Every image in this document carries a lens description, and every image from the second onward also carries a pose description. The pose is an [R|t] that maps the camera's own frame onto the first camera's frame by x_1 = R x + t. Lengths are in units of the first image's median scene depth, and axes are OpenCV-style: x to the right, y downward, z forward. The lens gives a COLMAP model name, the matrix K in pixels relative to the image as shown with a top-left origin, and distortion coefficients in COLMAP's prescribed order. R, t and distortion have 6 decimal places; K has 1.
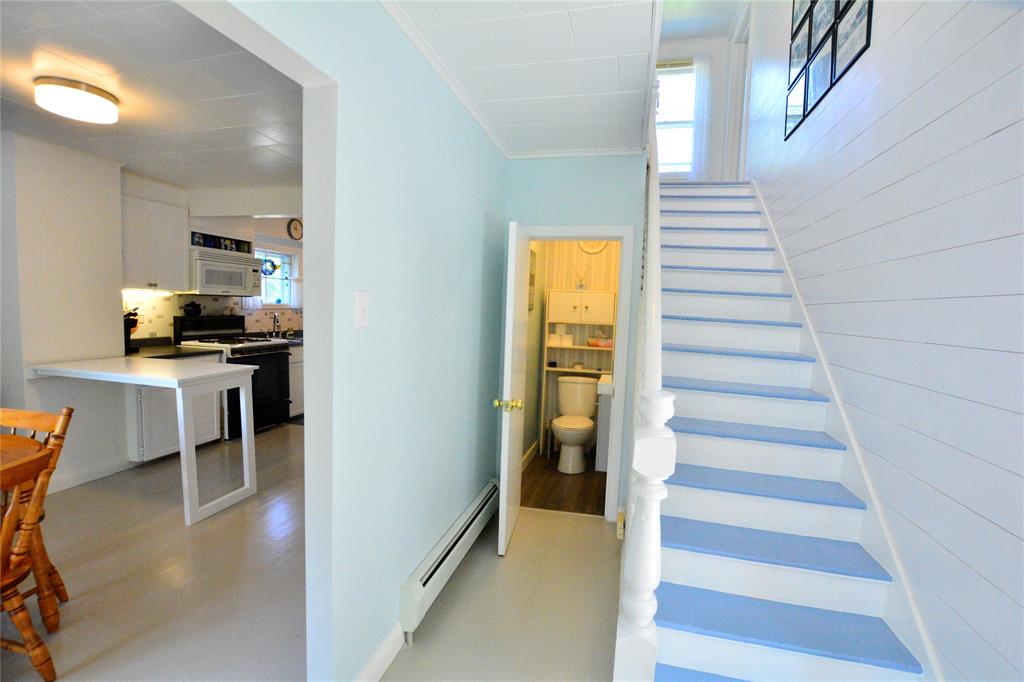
lens RADIAL K [[419.7, 0, 513.5], [0, 419.7, 337.9], [0, 0, 1]] dist [0.000284, 0.000009]
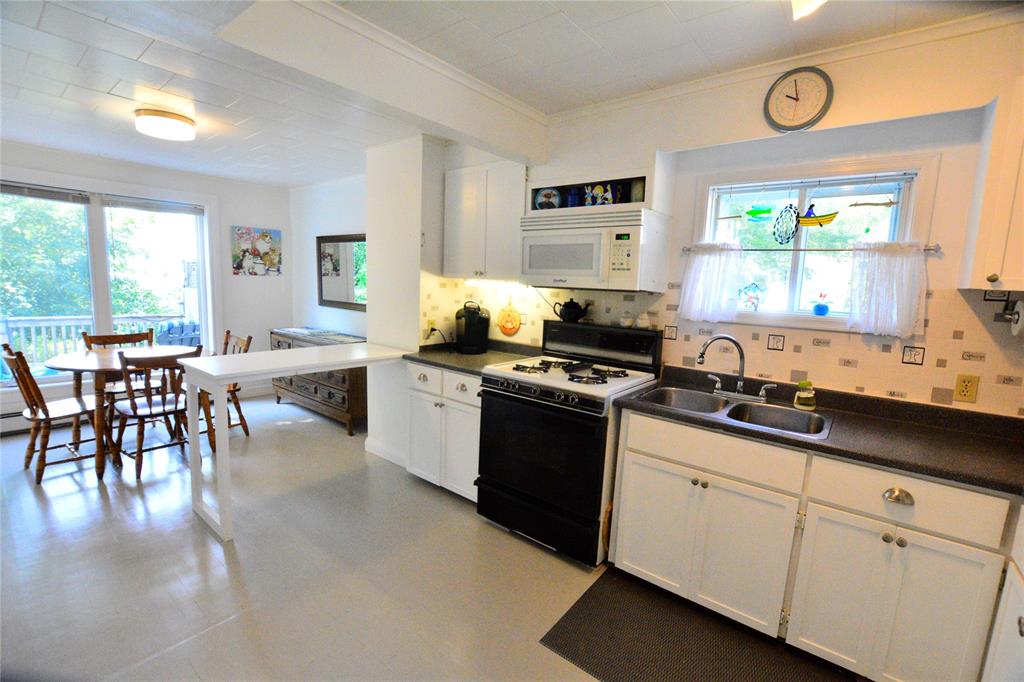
lens RADIAL K [[452.5, 0, 511.2], [0, 452.5, 347.4], [0, 0, 1]] dist [-0.024816, -0.000168]
pose [[-0.386228, 0.085675, -0.918416, -0.087336], [-0.123612, 0.981888, 0.143580, -0.098650], [0.914083, 0.168982, -0.368642, 1.145053]]
